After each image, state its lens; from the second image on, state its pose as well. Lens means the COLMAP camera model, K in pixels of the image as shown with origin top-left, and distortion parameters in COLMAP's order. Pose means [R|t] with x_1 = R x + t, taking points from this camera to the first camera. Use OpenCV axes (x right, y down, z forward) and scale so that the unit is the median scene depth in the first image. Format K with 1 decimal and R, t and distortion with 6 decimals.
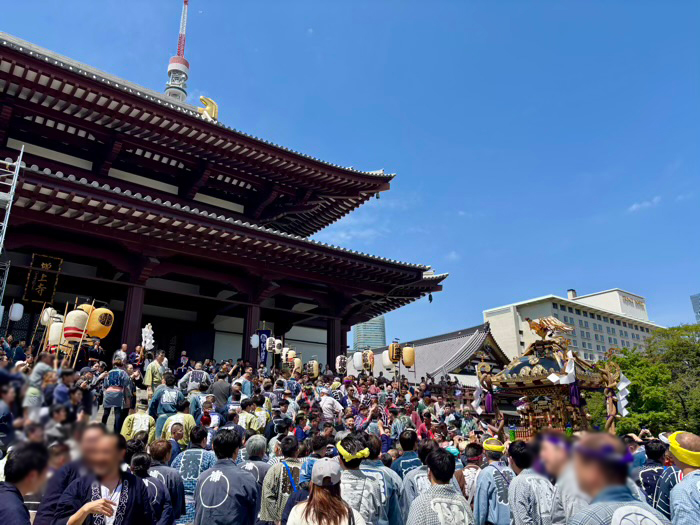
lens RADIAL K [[527.1, 0, 351.2], [0, 527.1, 266.8], [0, 0, 1]] dist [0.096709, -0.159993]
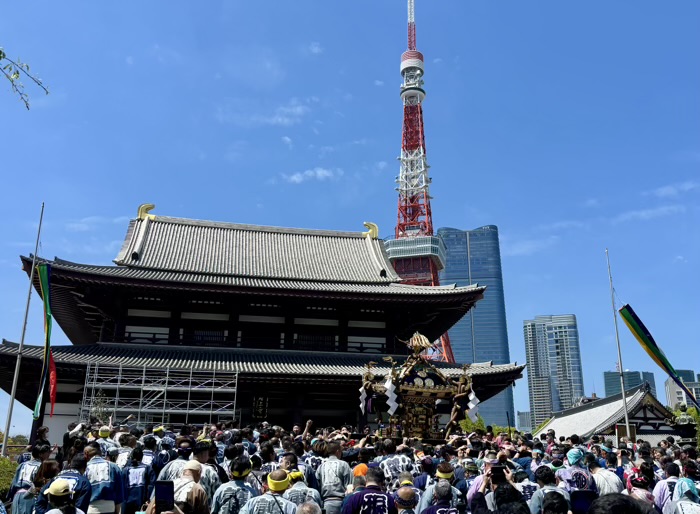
lens RADIAL K [[736.7, 0, 381.4], [0, 736.7, 253.7], [0, 0, 1]] dist [0.186483, -0.464932]
pose [[0.900785, -0.146387, -0.408849, 0.069209], [0.136544, 0.989197, -0.053342, -0.021731], [0.412241, -0.007776, 0.911042, -0.088514]]
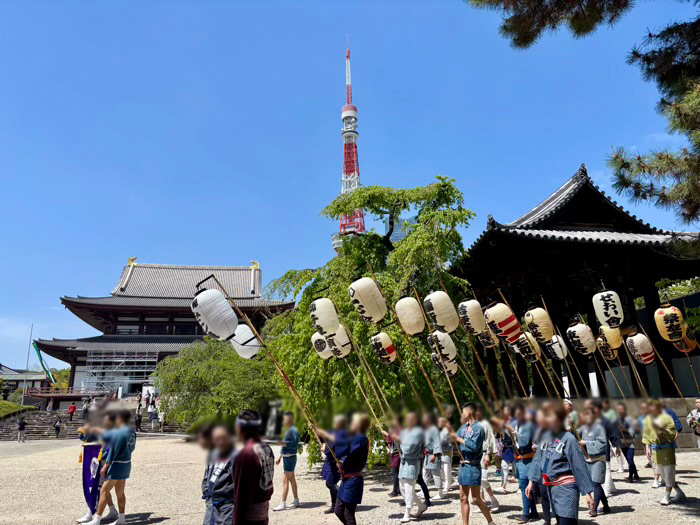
lens RADIAL K [[527.1, 0, 351.2], [0, 527.1, 266.8], [0, 0, 1]] dist [0.096709, -0.159993]
pose [[0.889816, -0.141962, -0.433676, 0.168515], [0.163396, 0.986483, 0.012334, -0.037205], [0.426063, -0.081836, 0.900985, -0.140371]]
